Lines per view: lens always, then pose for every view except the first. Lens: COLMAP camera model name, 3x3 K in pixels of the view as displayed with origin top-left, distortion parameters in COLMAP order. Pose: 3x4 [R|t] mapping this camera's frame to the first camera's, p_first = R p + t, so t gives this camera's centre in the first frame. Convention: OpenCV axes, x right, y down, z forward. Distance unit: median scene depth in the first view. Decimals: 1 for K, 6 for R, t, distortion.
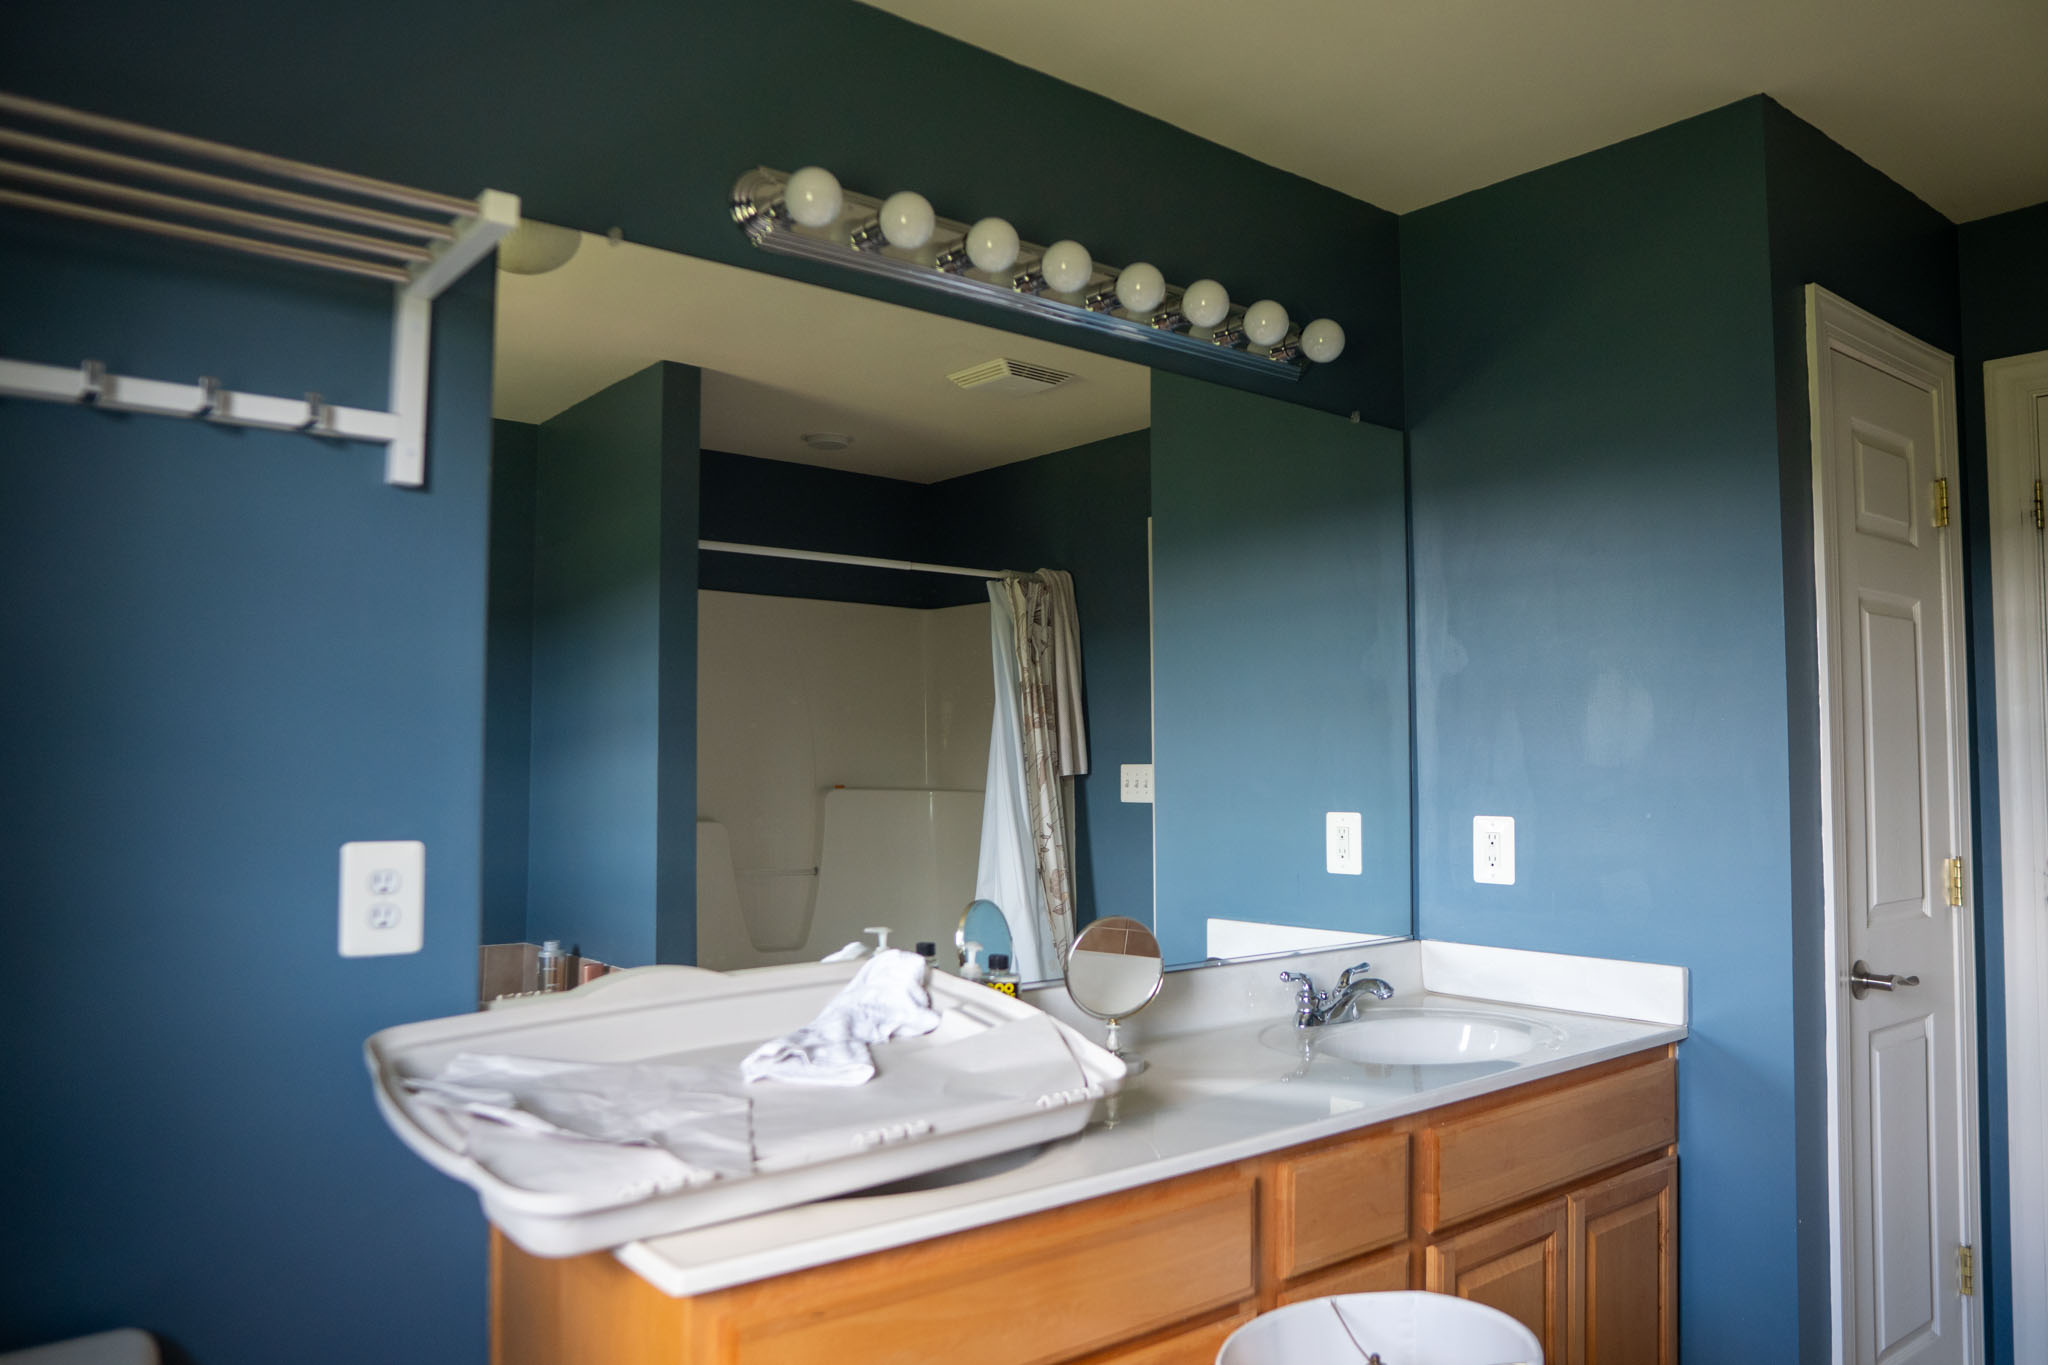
lens RADIAL K [[1440.6, 0, 1024.0], [0, 1440.6, 682.5], [0, 0, 1]] dist [-0.102931, 0.062861]
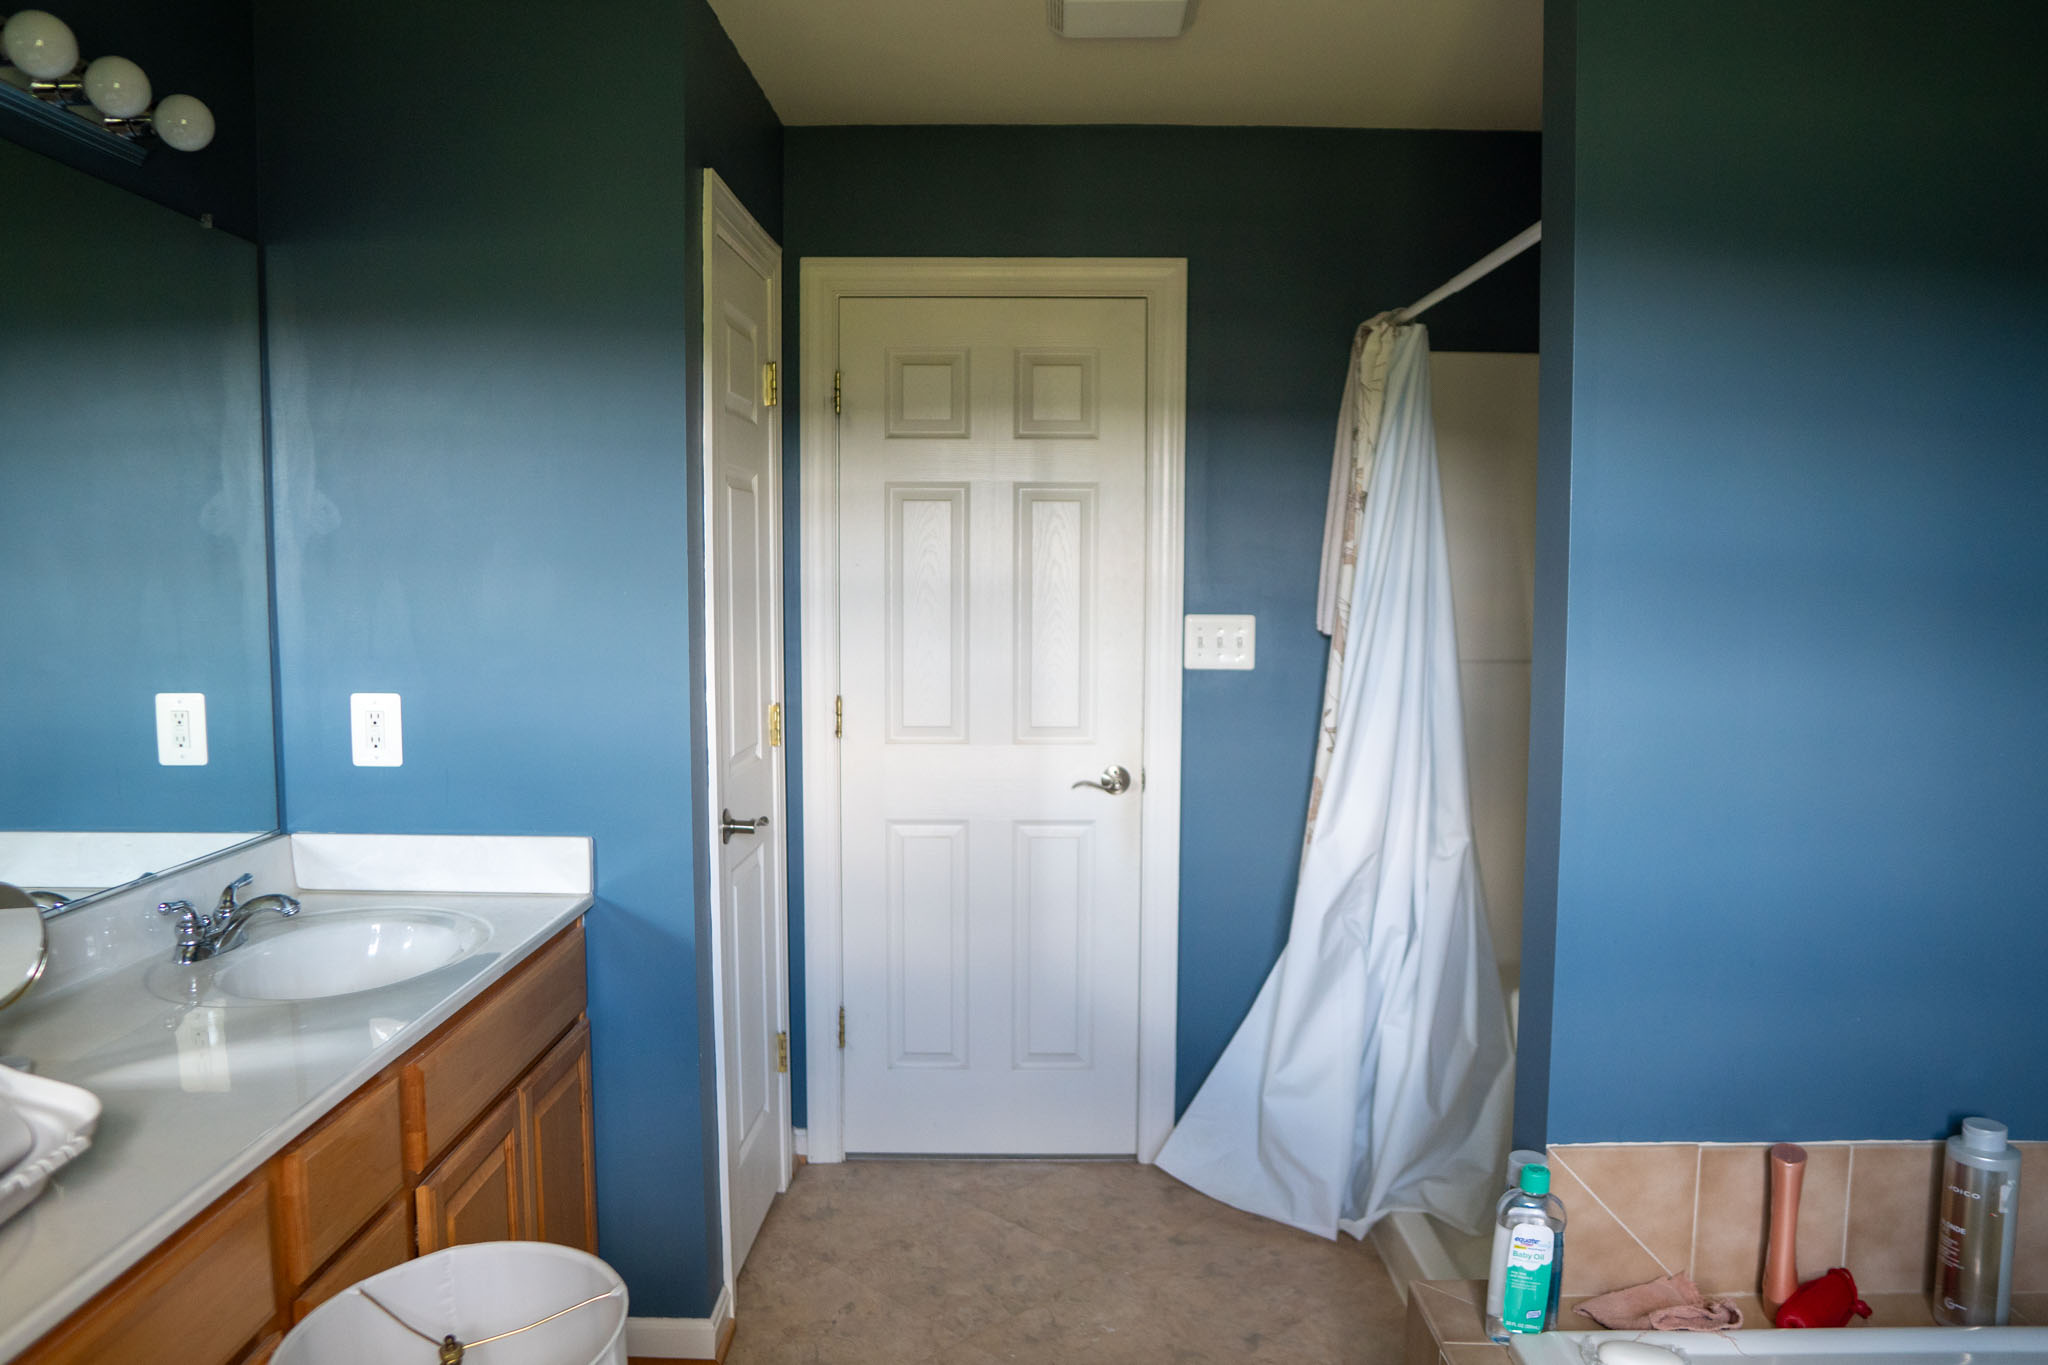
lens RADIAL K [[1463.8, 0, 1024.0], [0, 1463.8, 682.5], [0, 0, 1]] dist [-0.109122, 0.075816]
pose [[0.639203, -0.062371, 0.766505, -0.120780], [-0.044777, 0.991997, 0.118059, -0.044408], [-0.767733, -0.109785, 0.631294, 0.108329]]
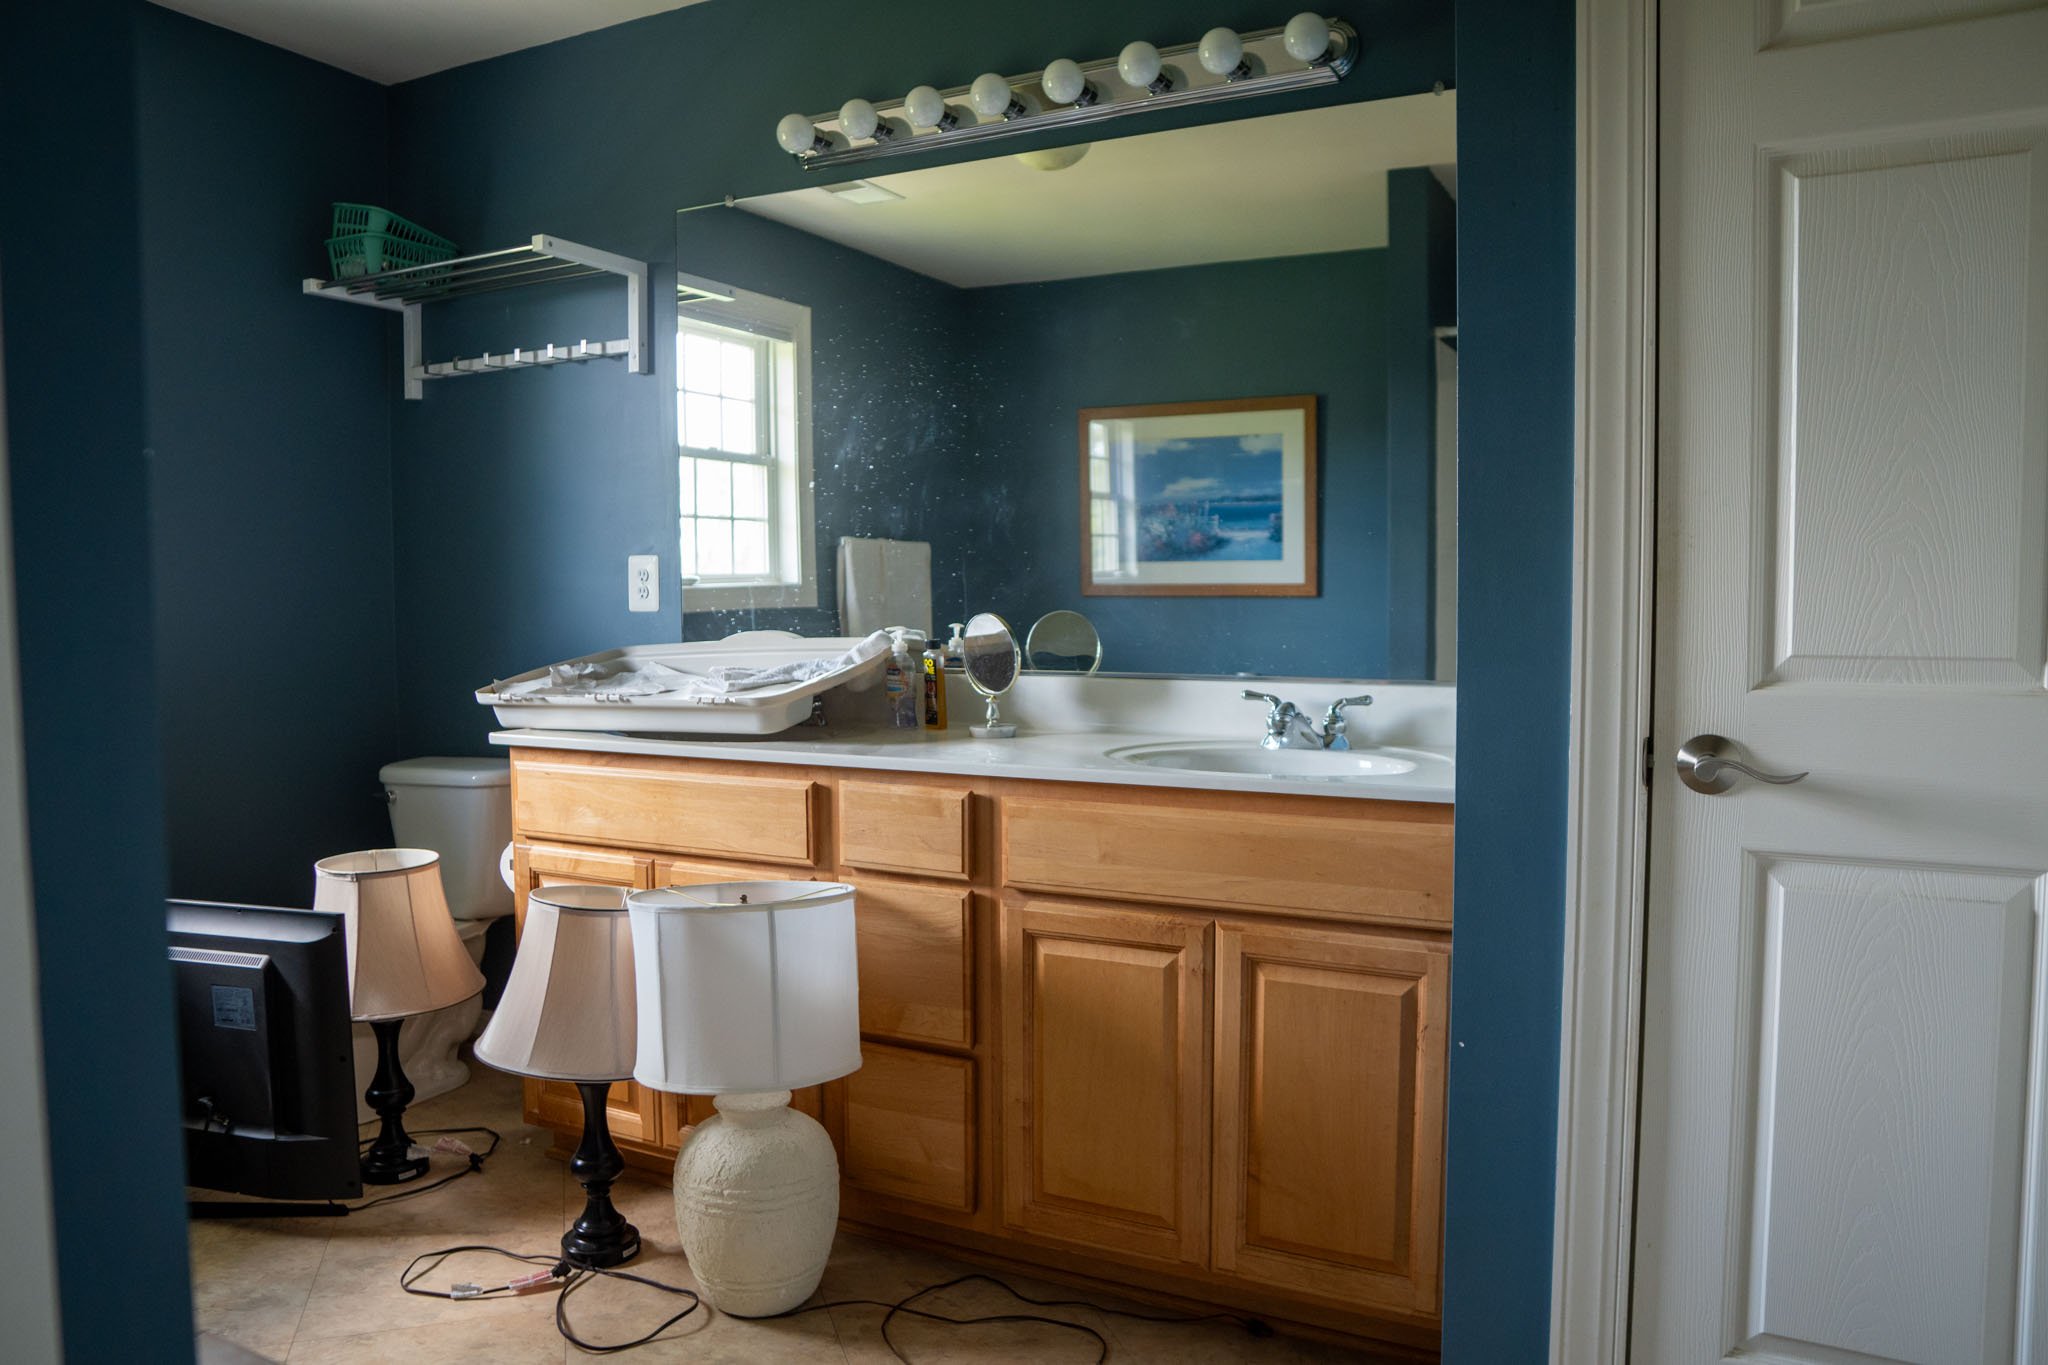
lens RADIAL K [[1440.6, 0, 1024.0], [0, 1440.6, 682.5], [0, 0, 1]] dist [-0.102931, 0.062861]
pose [[0.407749, 0.051854, -0.911621, 1.050506], [0.053991, 0.995270, 0.080761, 0.102354], [0.911497, -0.082150, 0.403020, 0.434169]]
